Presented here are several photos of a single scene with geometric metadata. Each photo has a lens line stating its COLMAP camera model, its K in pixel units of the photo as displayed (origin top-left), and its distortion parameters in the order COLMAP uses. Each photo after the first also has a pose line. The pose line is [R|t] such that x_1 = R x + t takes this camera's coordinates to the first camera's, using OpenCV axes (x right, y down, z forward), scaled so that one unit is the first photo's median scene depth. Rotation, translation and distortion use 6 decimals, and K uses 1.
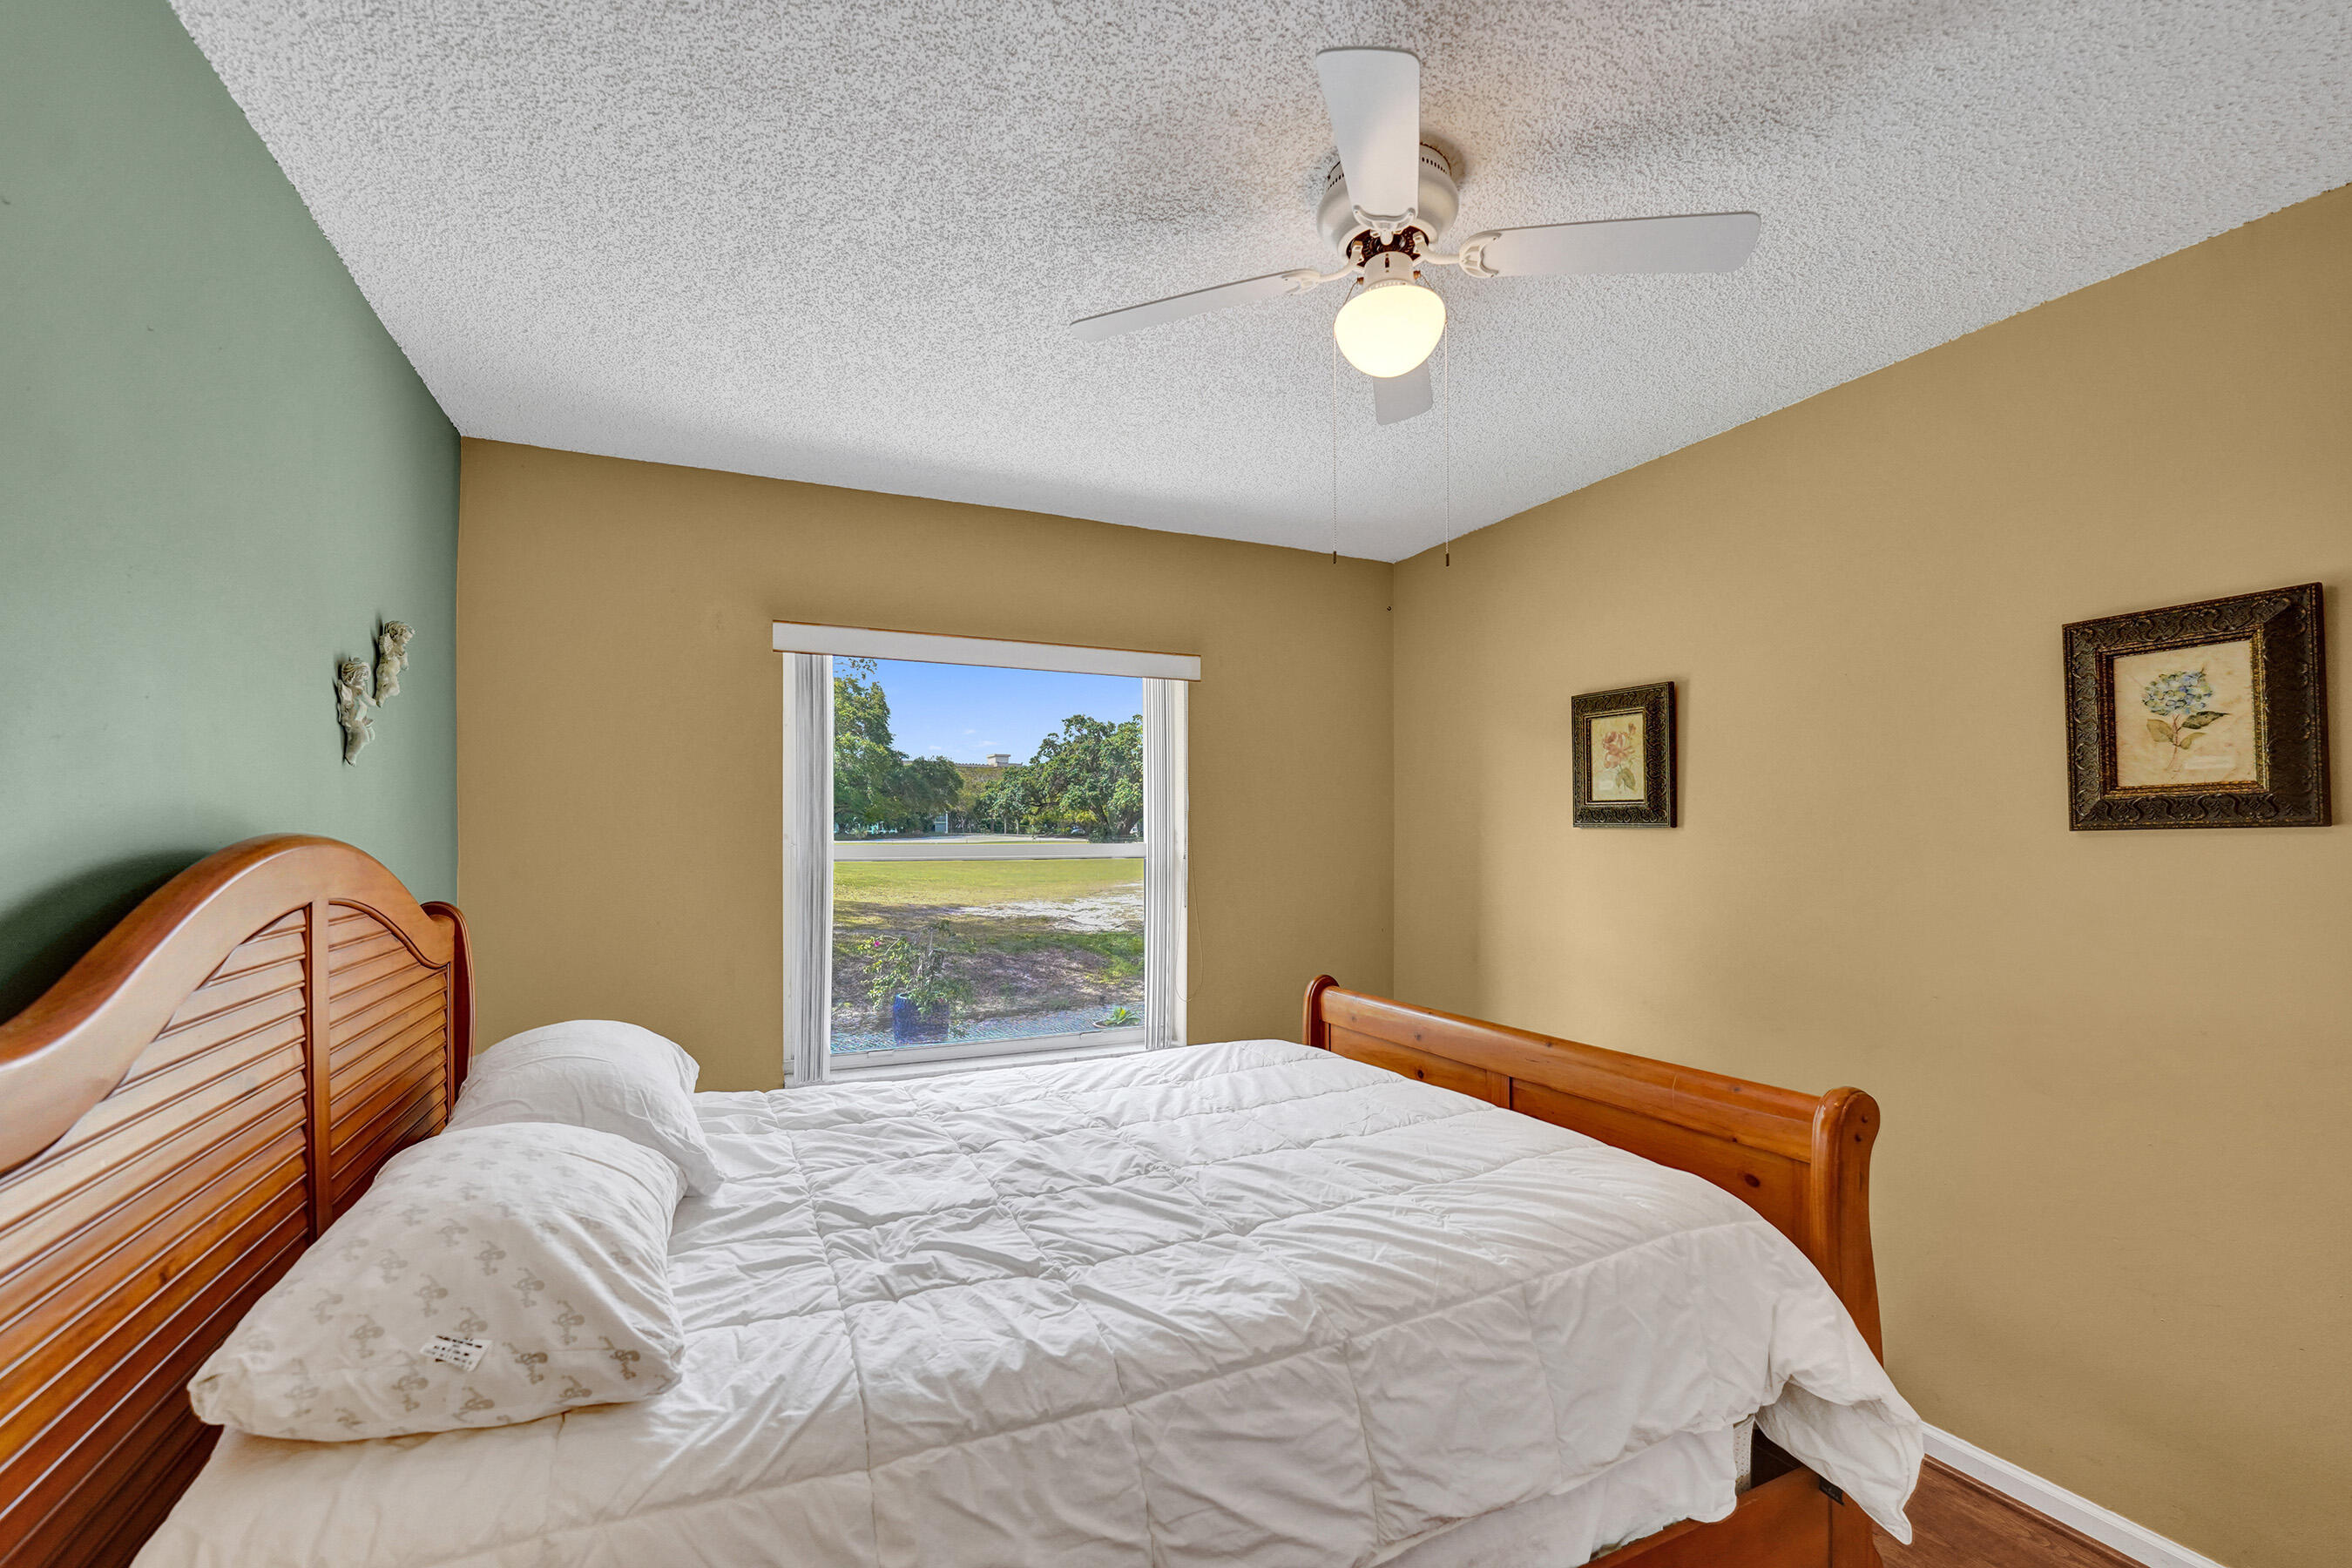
lens RADIAL K [[965.6, 0, 1169.3], [0, 965.6, 823.2], [0, 0, 1]] dist [-0.026376, -0.000022]
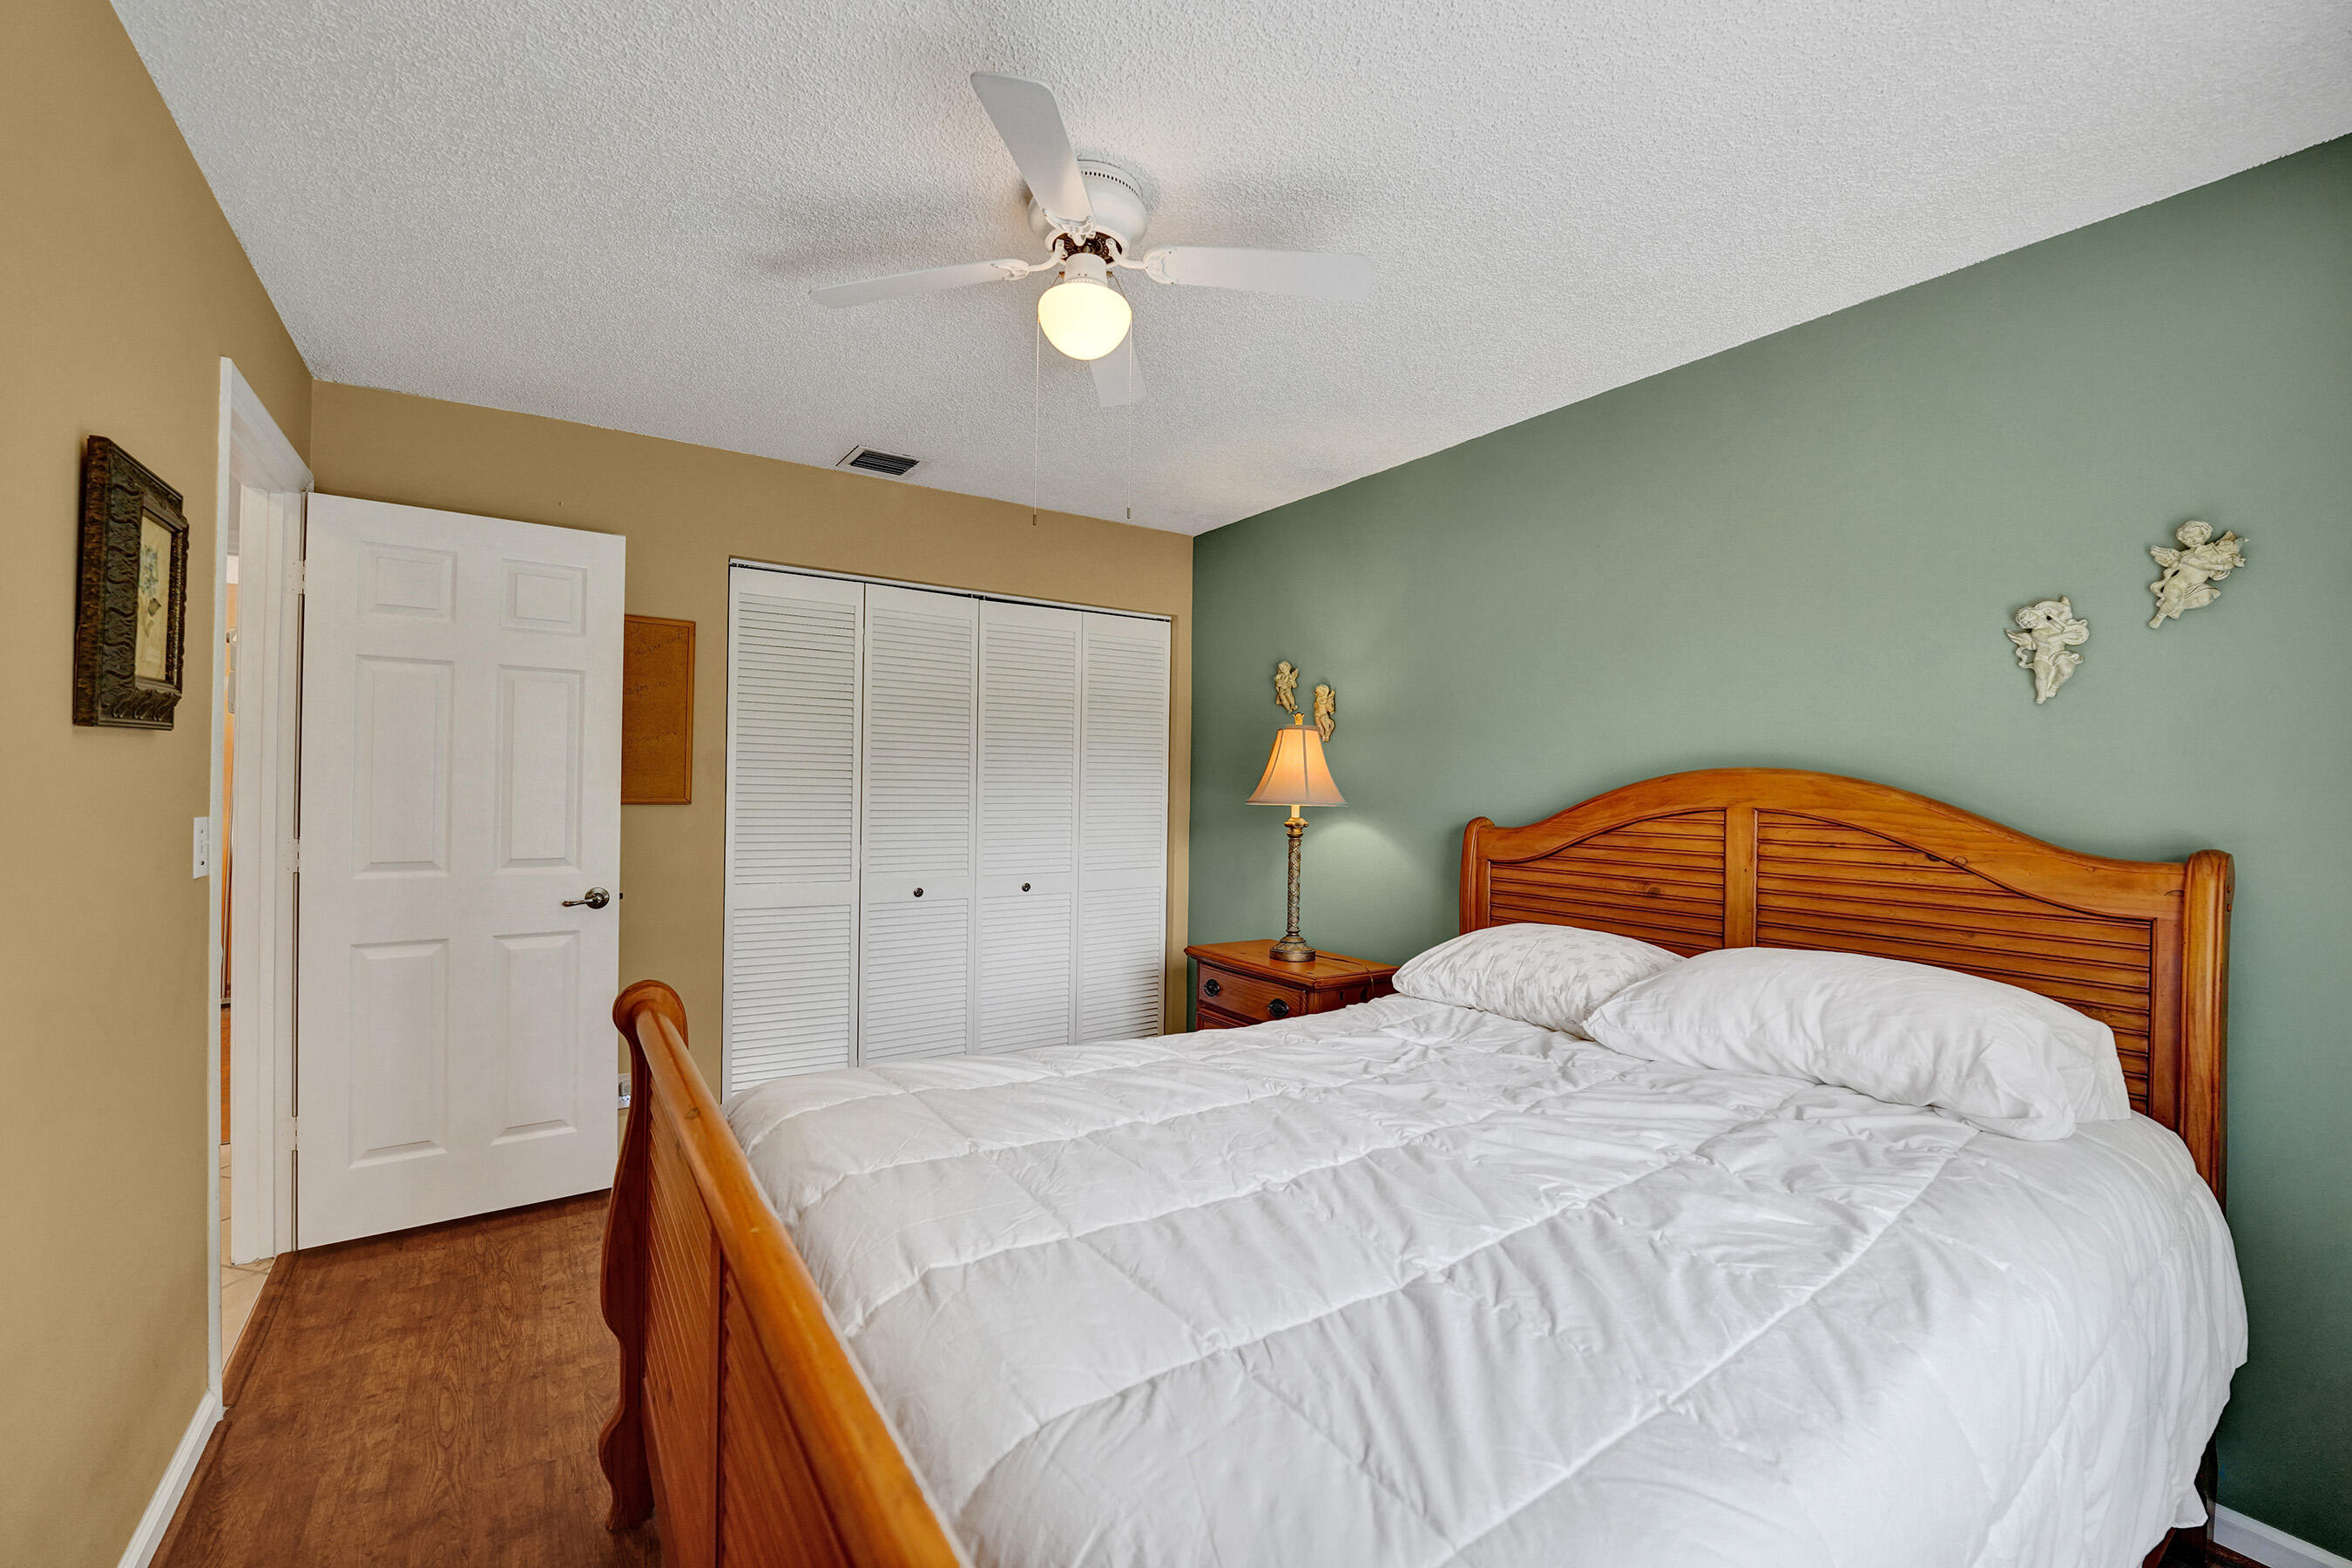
lens RADIAL K [[957.0, 0, 1176.0], [0, 957.0, 784.0], [0, 0, 1]] dist [-0.038673, -0.000114]
pose [[-0.986529, -0.012247, -0.163125, 0.249580], [-0.011427, 0.999917, -0.005965, 0.043820], [0.163185, -0.004021, -0.986587, 1.766342]]
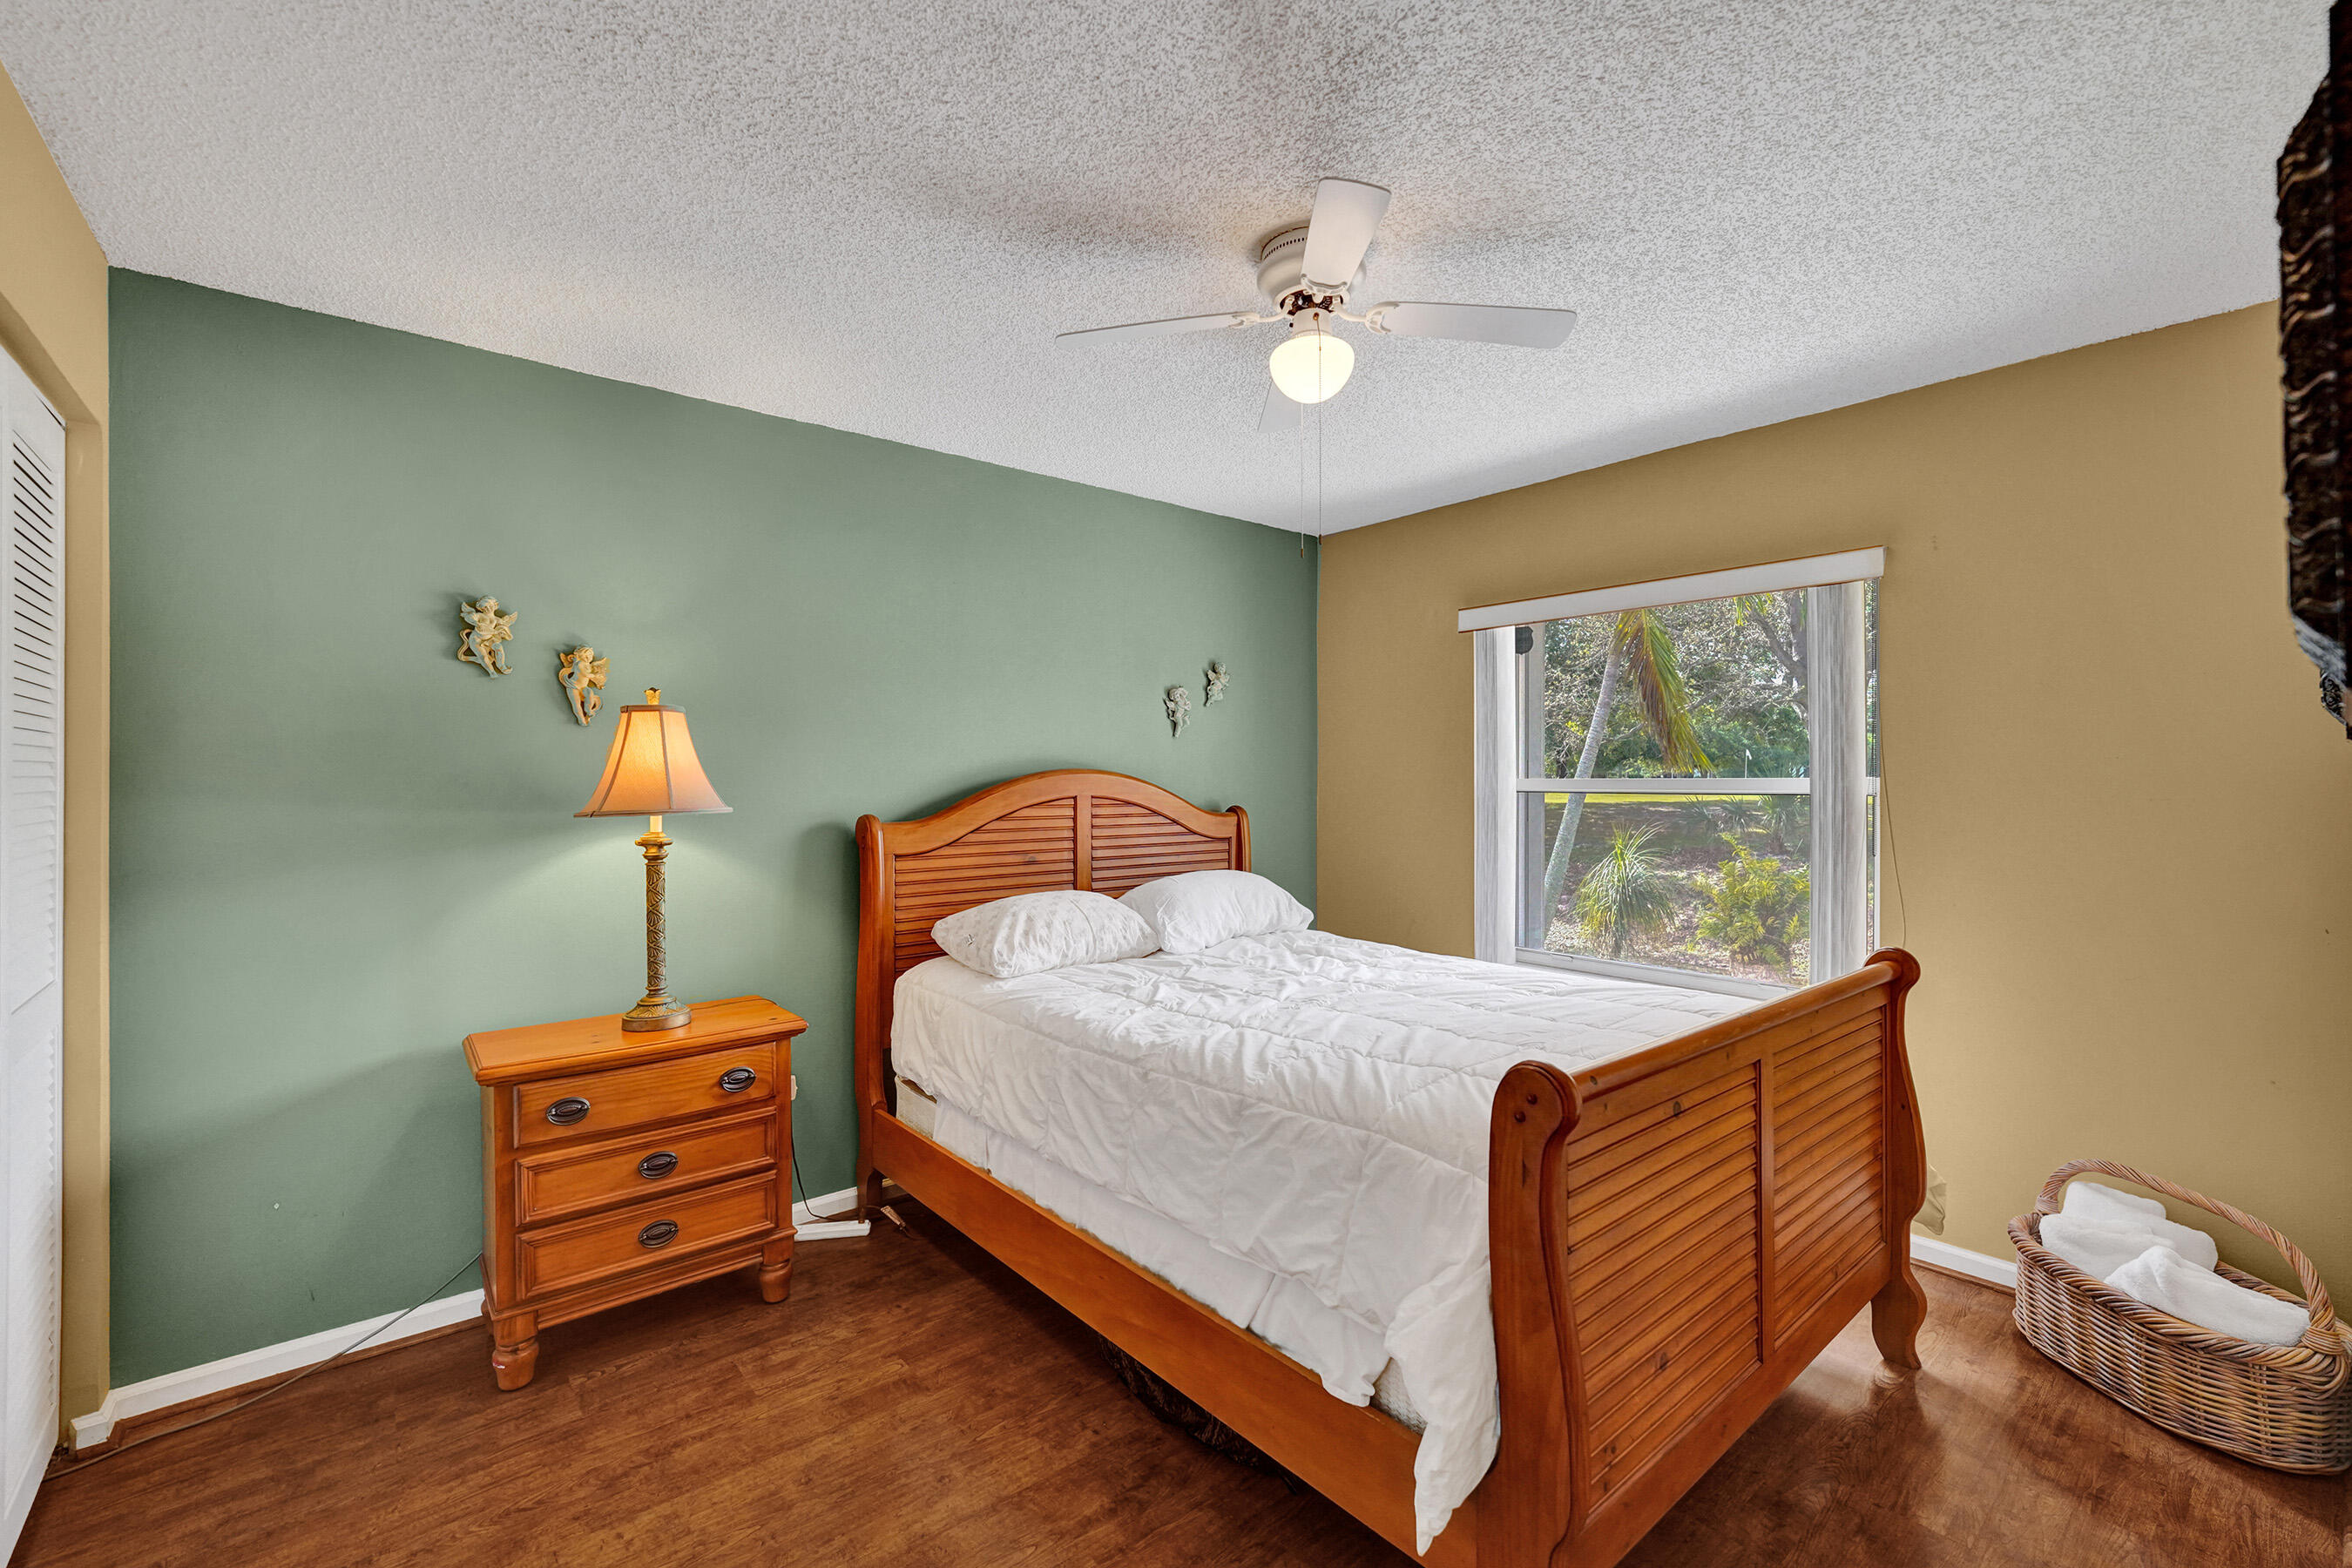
lens RADIAL K [[965.4, 0, 1176.0], [0, 965.4, 784.0], [0, 0, 1]] dist [-0.001347, -0.000161]
pose [[0.265830, 0.003239, -0.964014, 1.164957], [0.008465, 0.999948, 0.005694, 0.028529], [0.963983, -0.009674, 0.265789, 0.400062]]
